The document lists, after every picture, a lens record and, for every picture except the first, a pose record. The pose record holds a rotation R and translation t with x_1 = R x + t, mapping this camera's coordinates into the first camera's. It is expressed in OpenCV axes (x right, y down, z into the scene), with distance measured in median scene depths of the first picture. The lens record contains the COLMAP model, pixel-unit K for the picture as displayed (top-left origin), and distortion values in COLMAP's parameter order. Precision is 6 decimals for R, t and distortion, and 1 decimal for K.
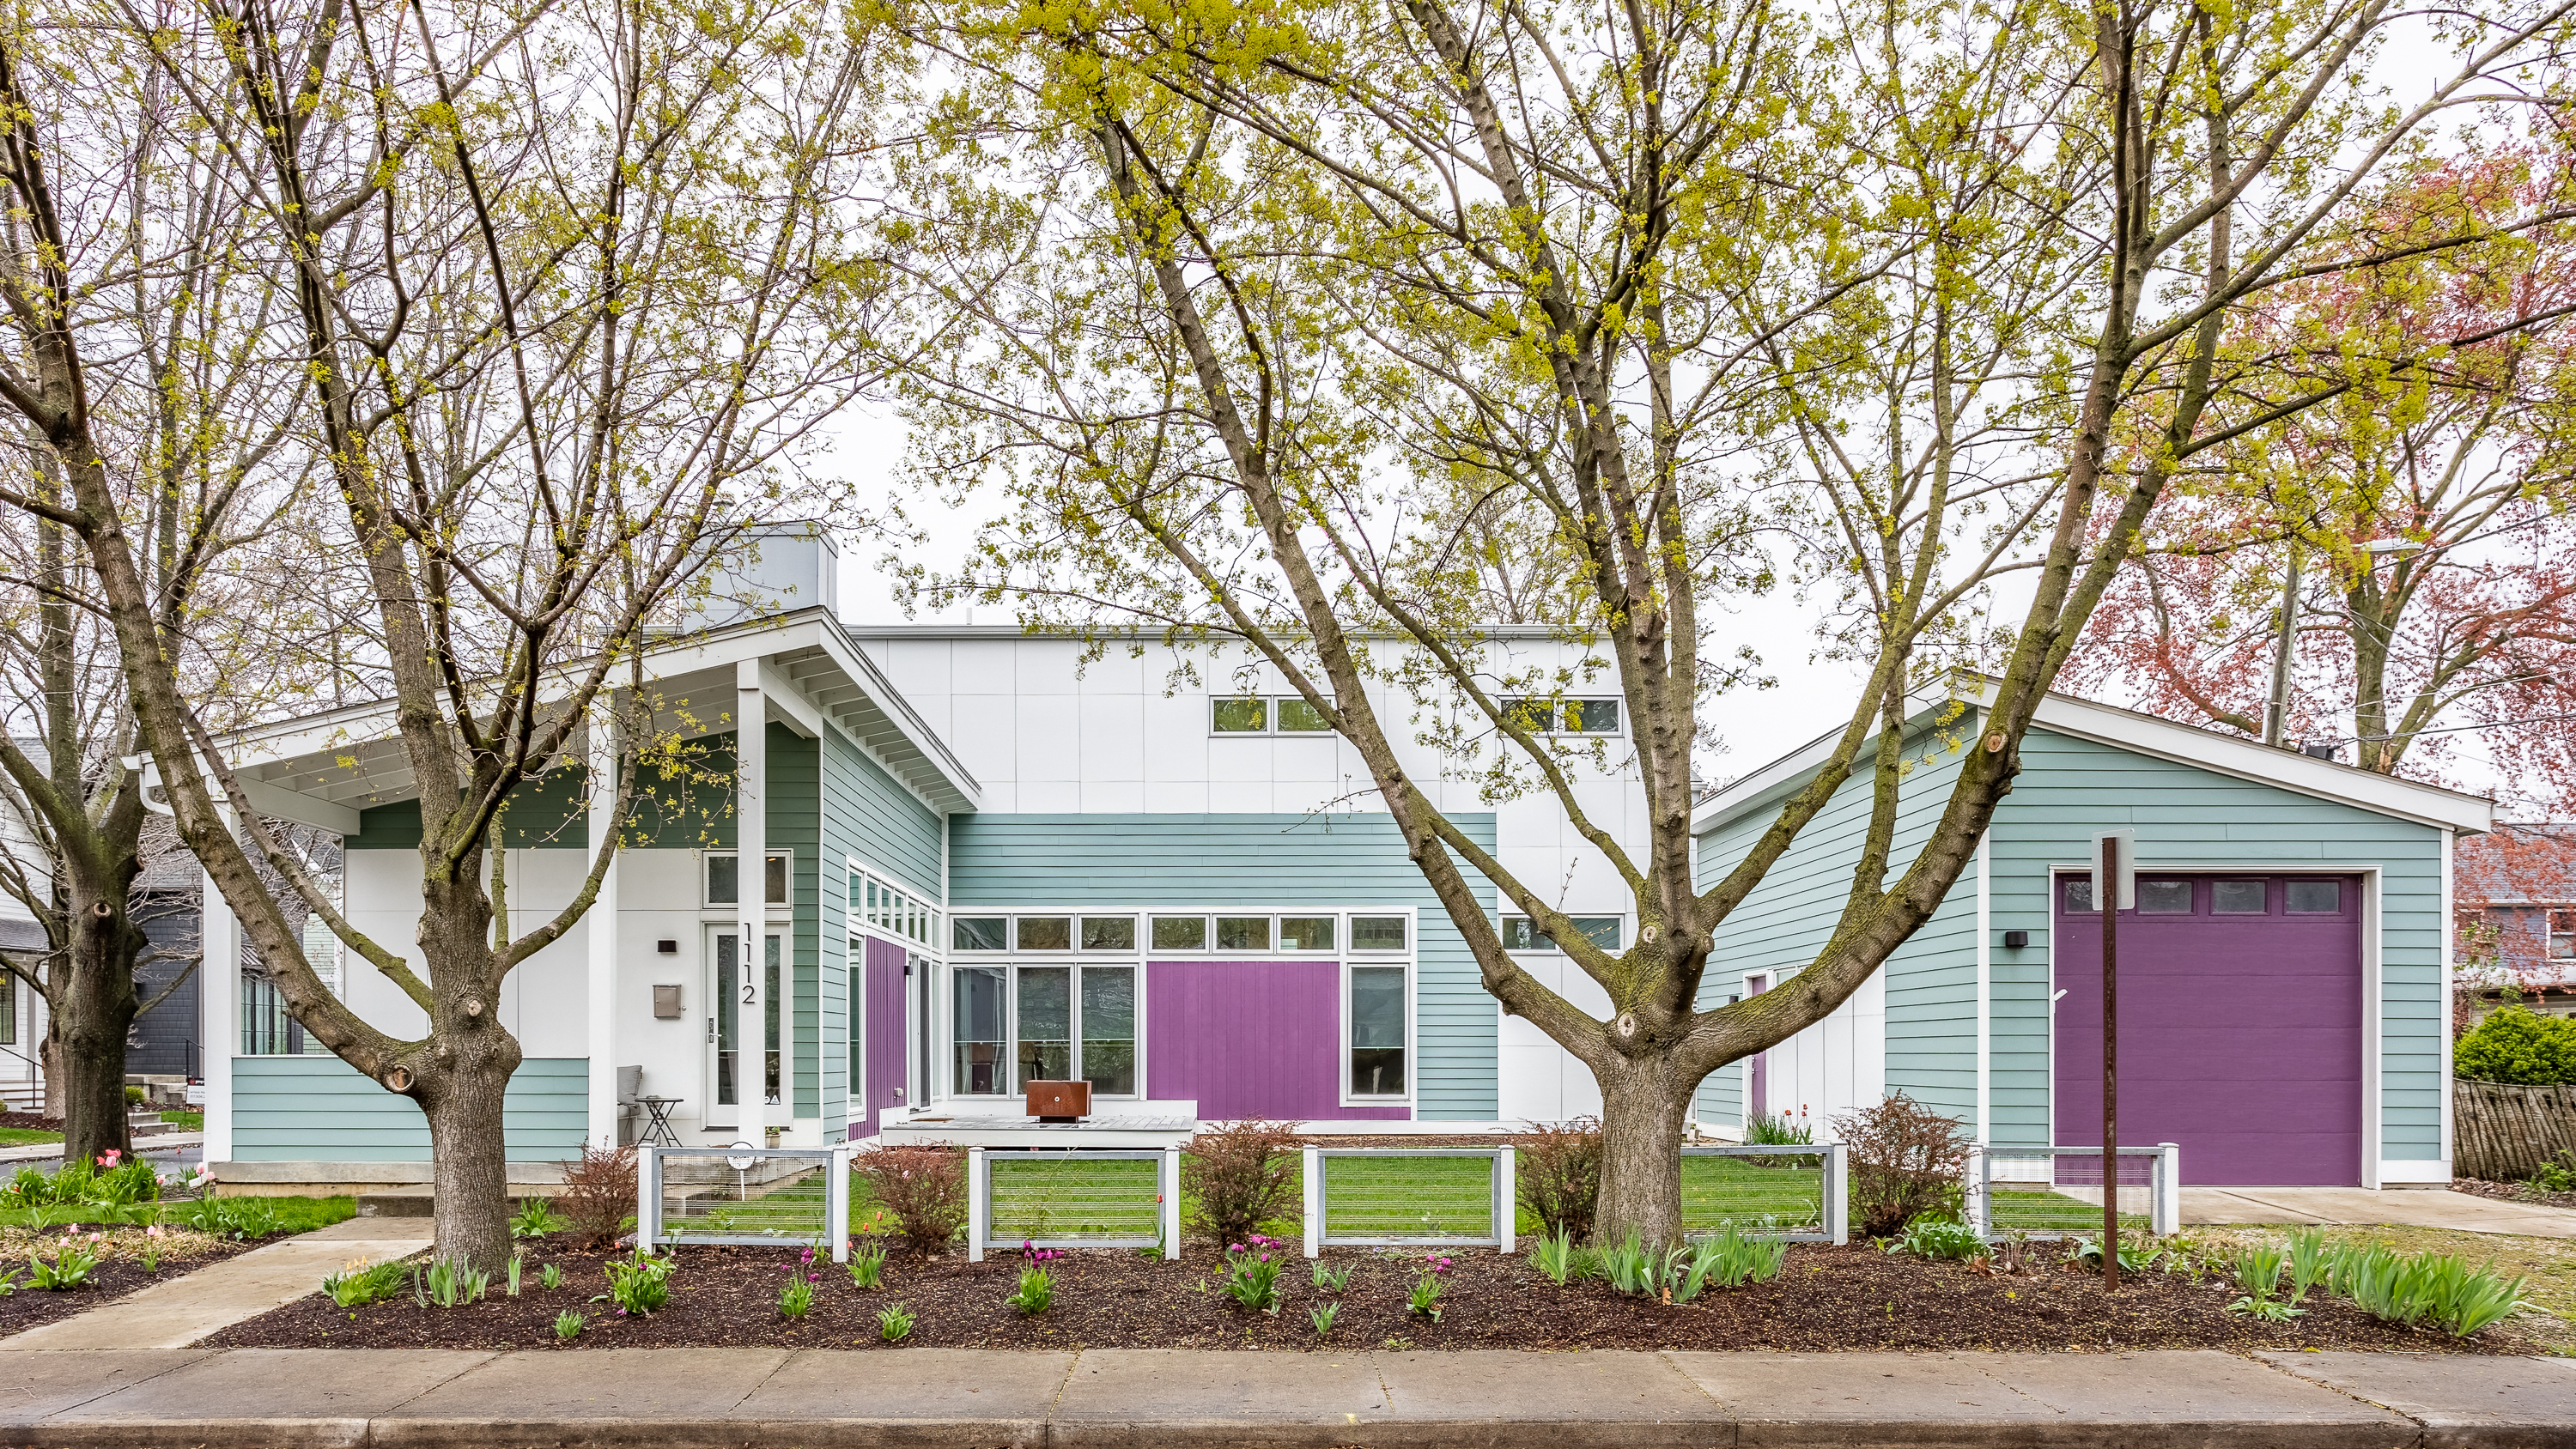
lens RADIAL K [[1820.8, 0, 1216.2], [0, 1820.8, 1027.2], [0, 0, 1]] dist [-0.003273, 0.001076]
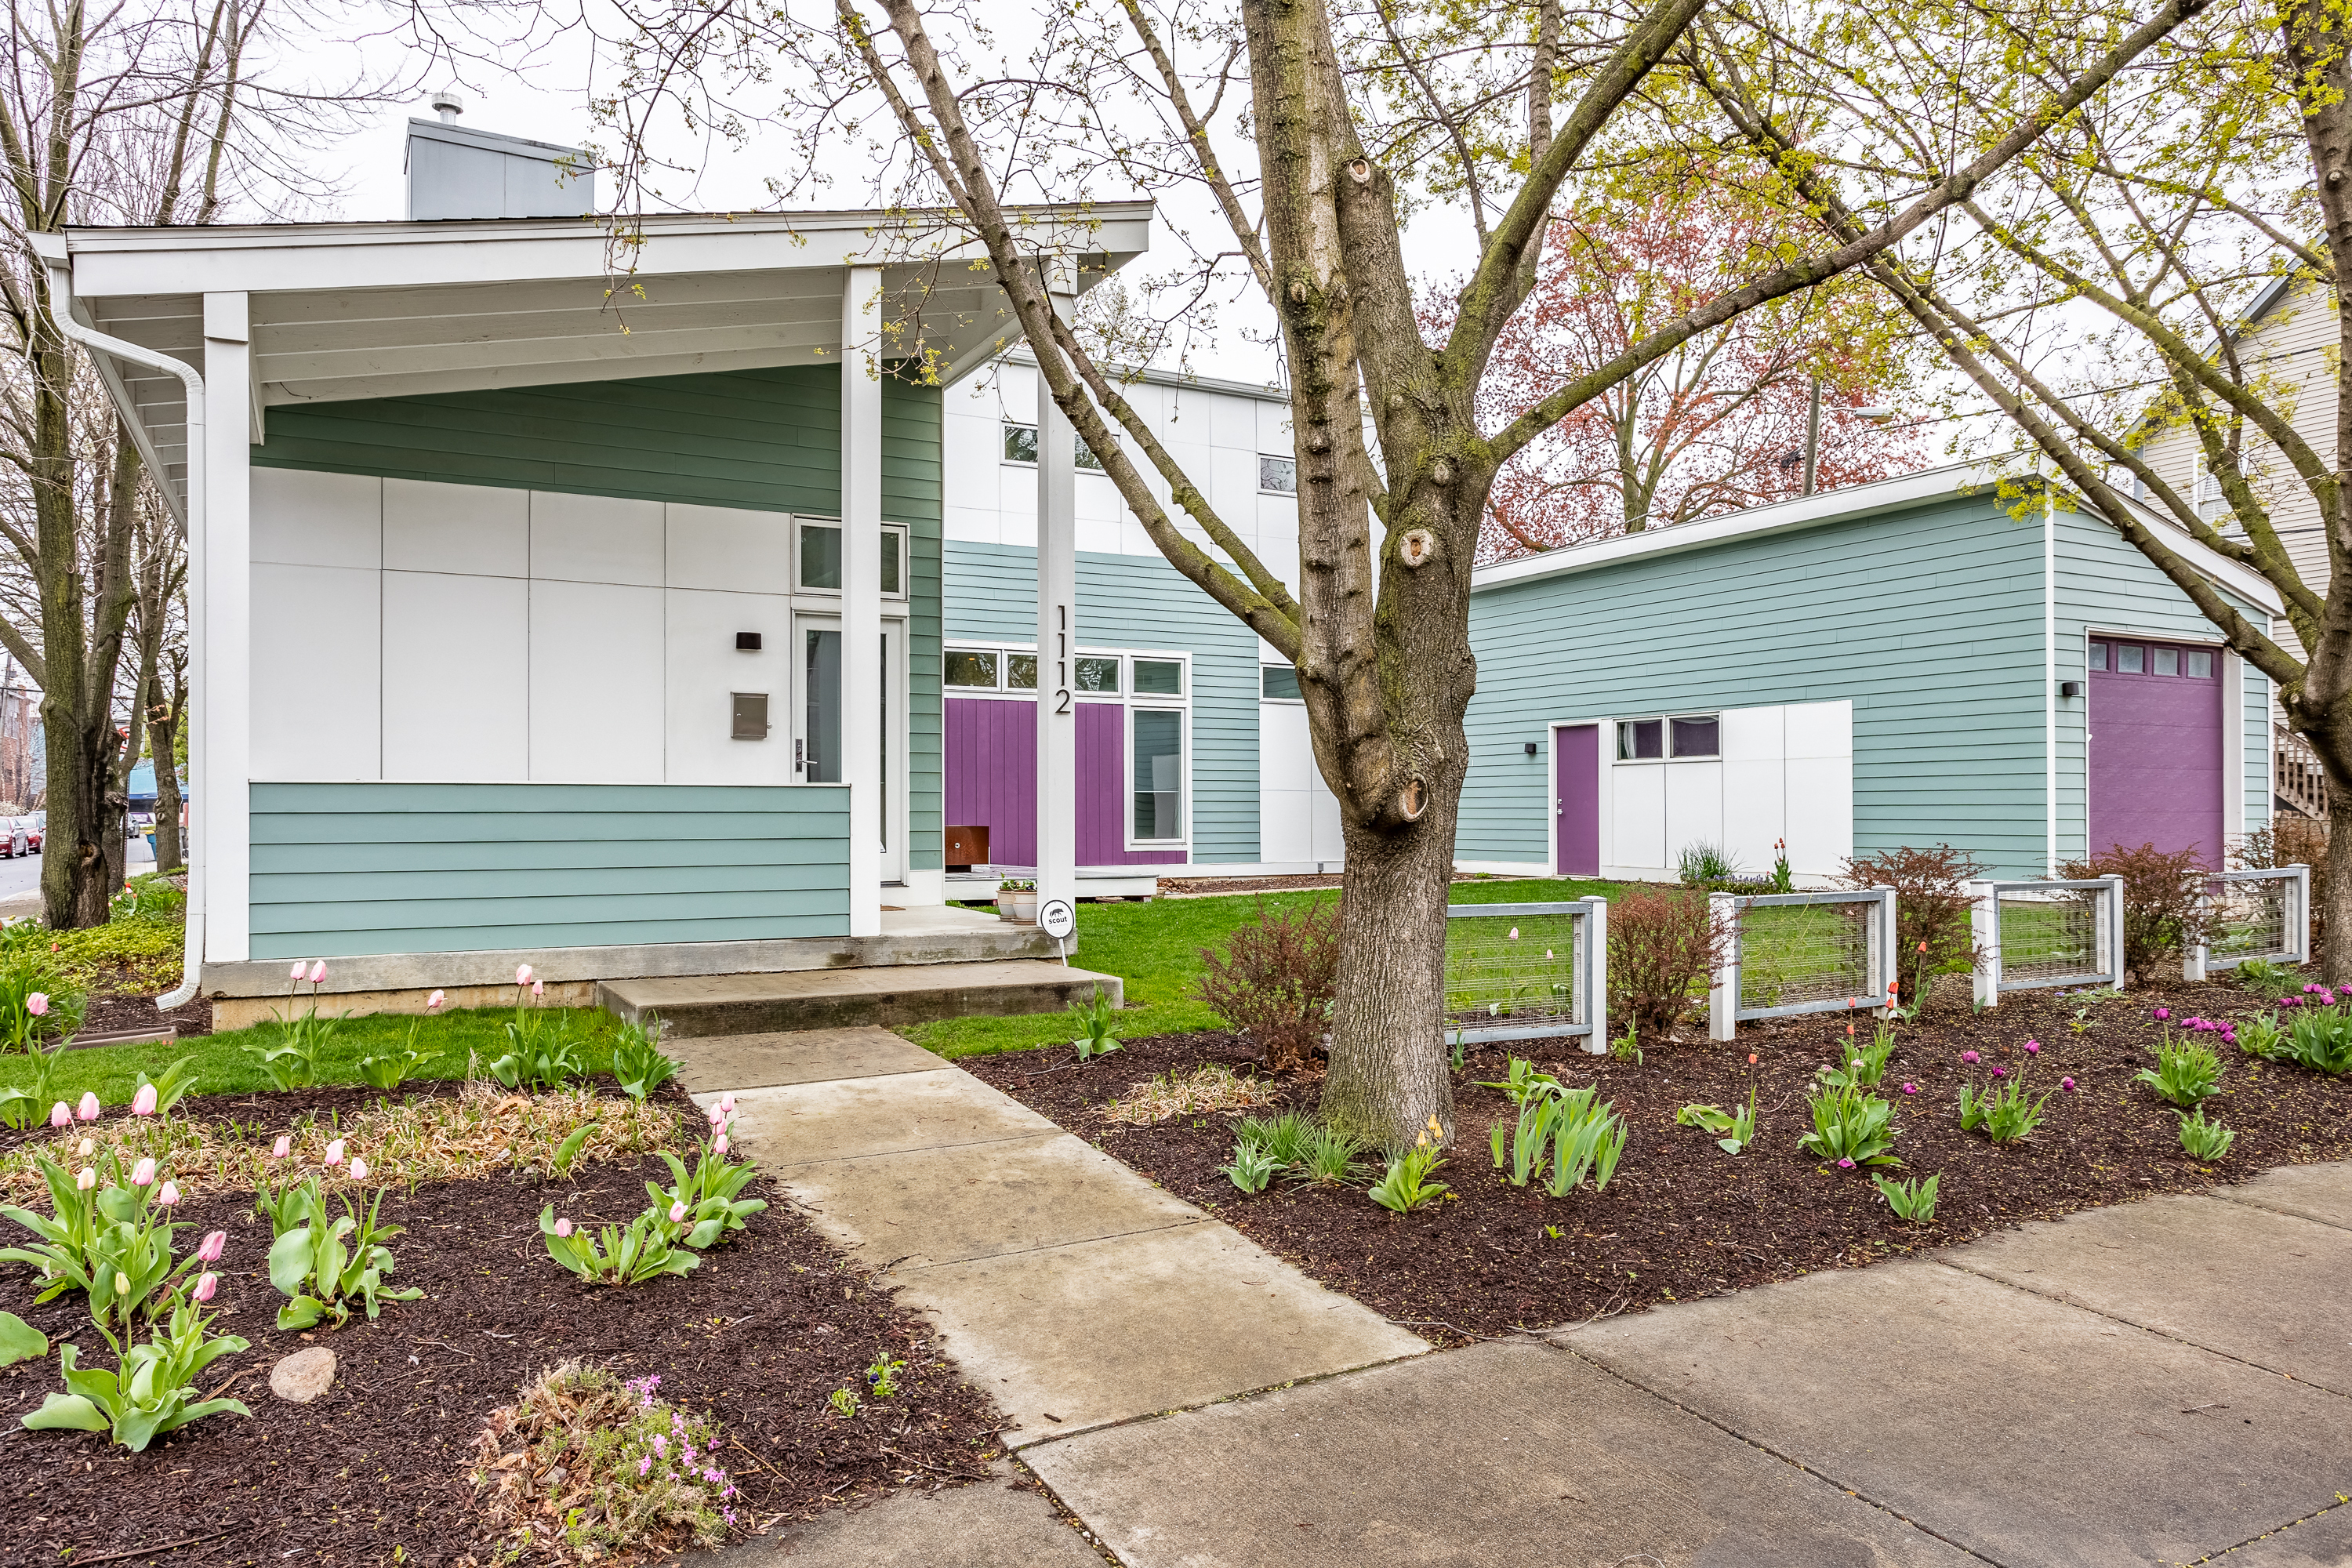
lens RADIAL K [[1542.4, 0, 1176.0], [0, 1542.4, 784.0], [0, 0, 1]] dist [-0.003619, 0.000080]
pose [[0.876741, 0.005865, 0.480927, -0.462112], [-0.004226, 0.999981, -0.004489, 0.016103], [-0.480944, 0.001904, 0.876749, 0.376370]]
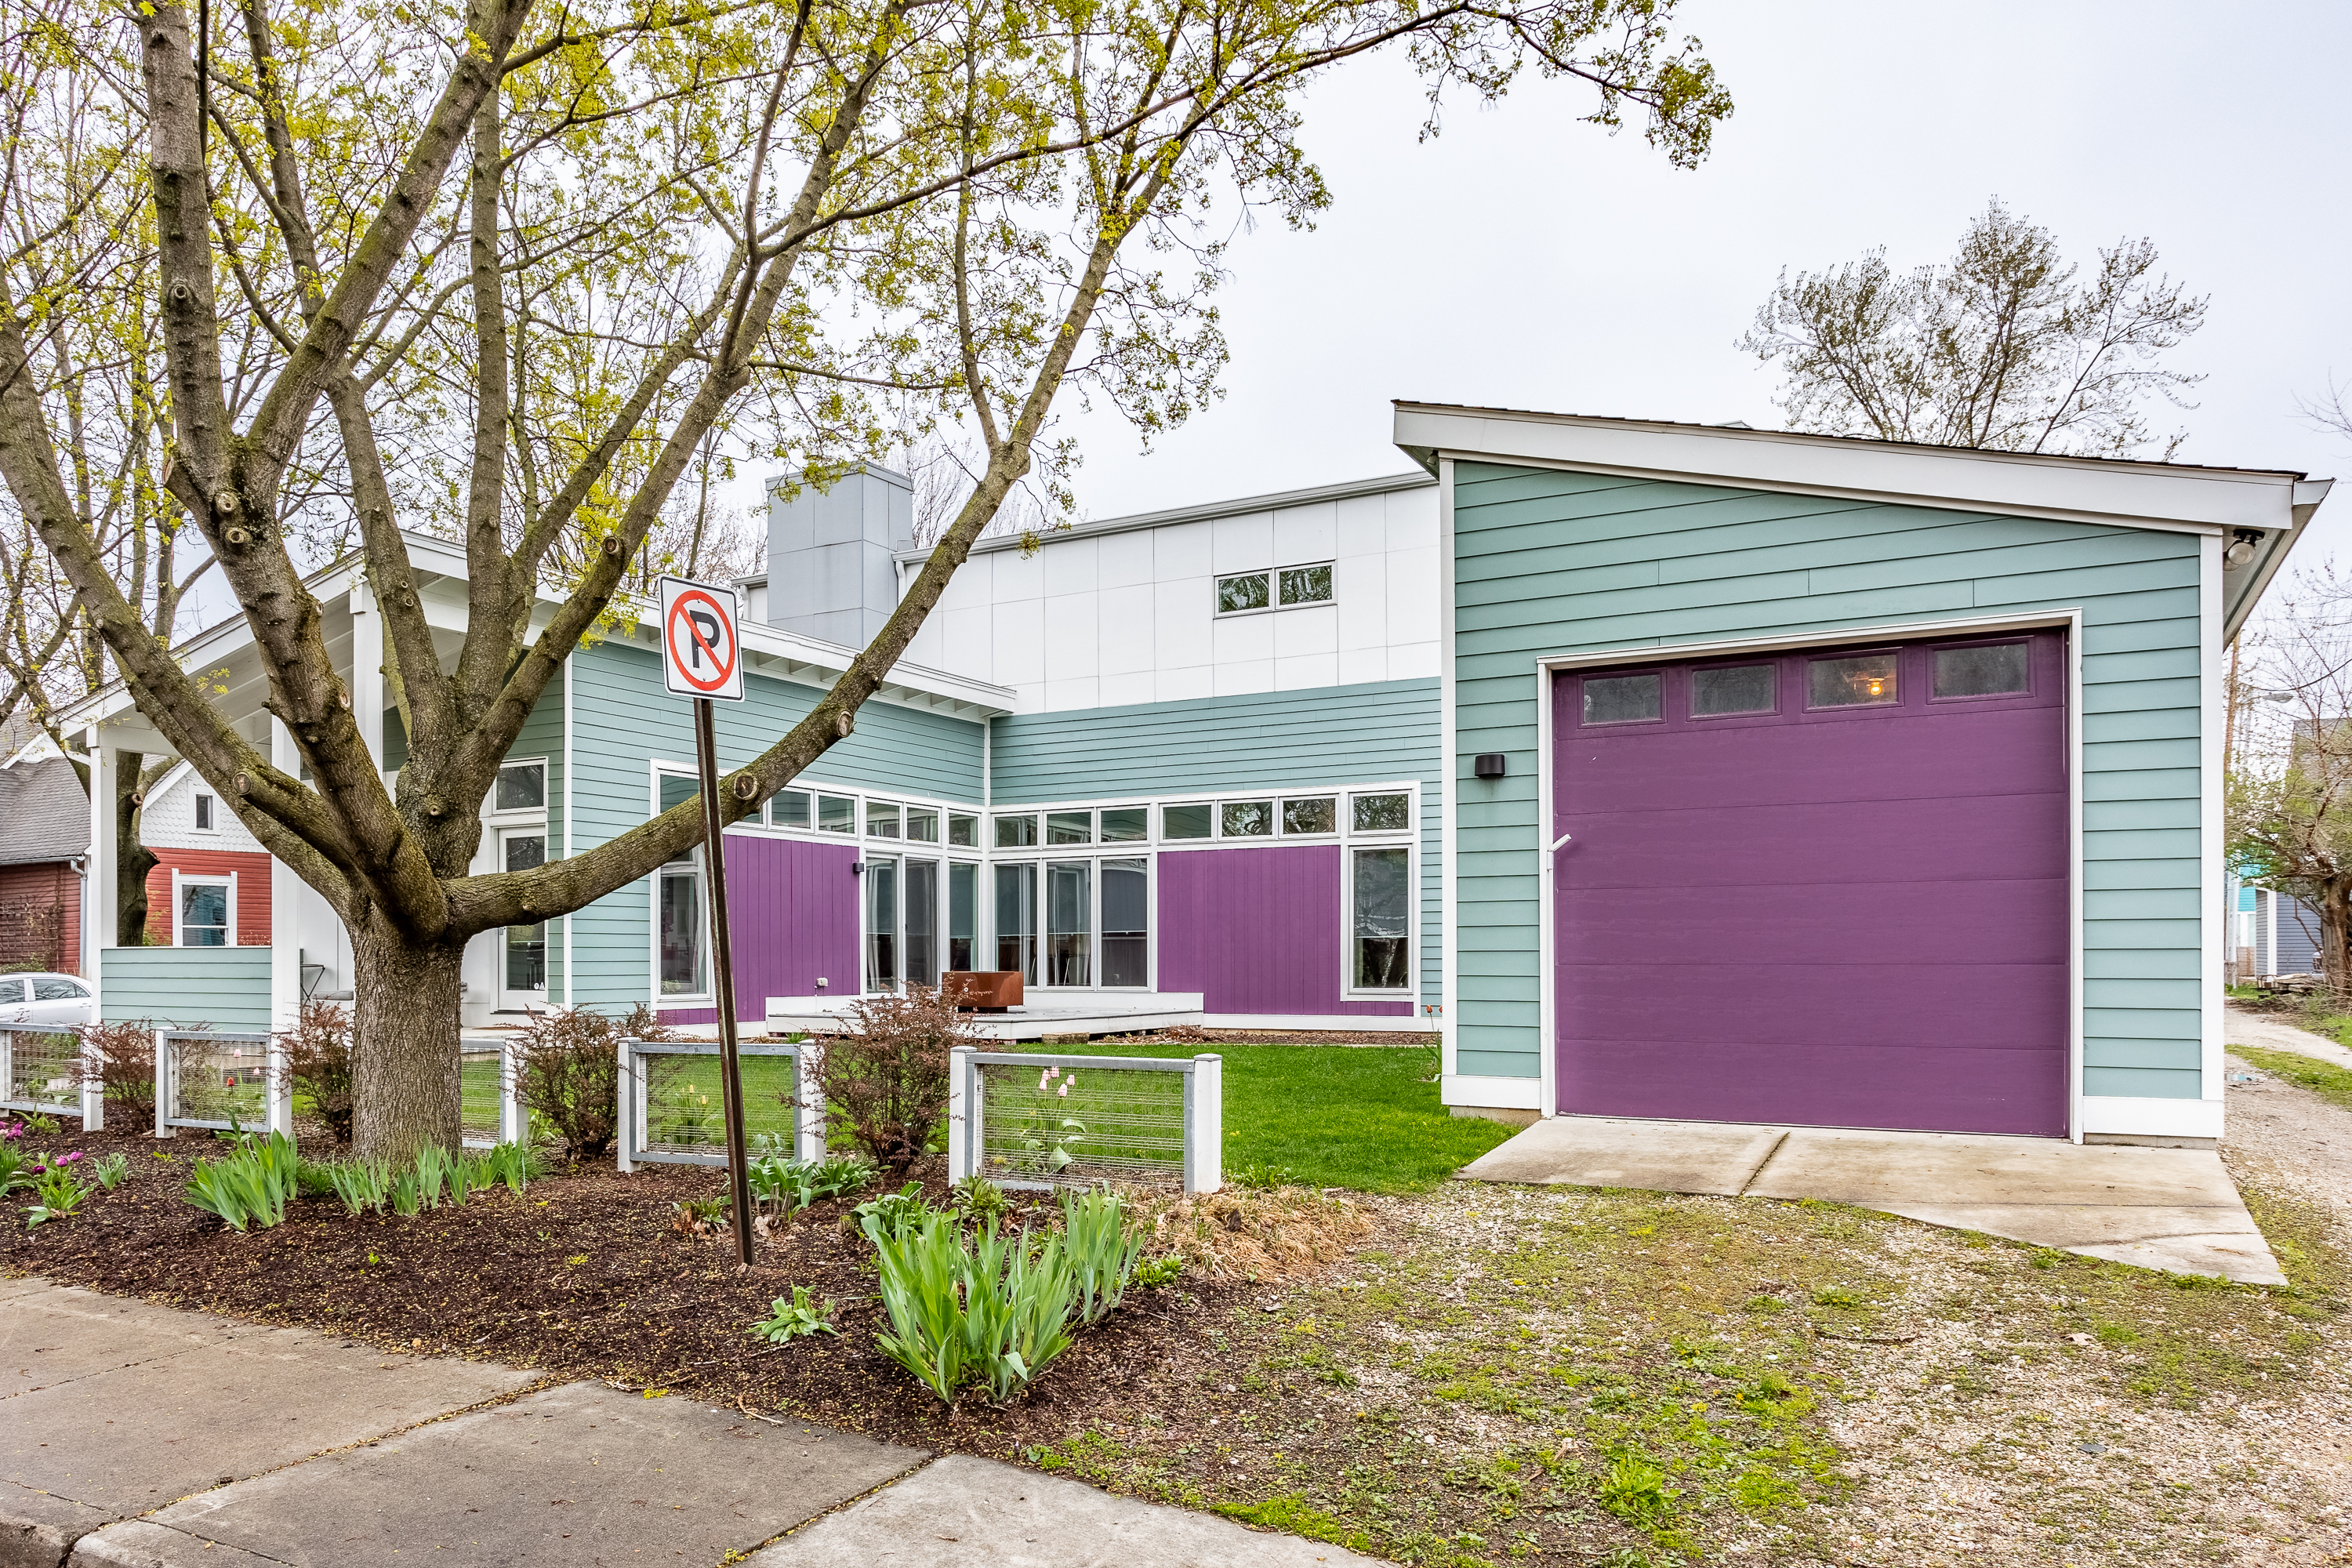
lens RADIAL K [[1604.1, 0, 1119.5], [0, 1604.1, 954.6], [0, 0, 1]] dist [-0.034796, 0.021244]
pose [[0.870459, -0.004629, -0.492220, 0.555808], [0.011246, 0.999882, 0.010484, 0.015245], [0.492113, -0.014661, 0.870408, 0.342243]]
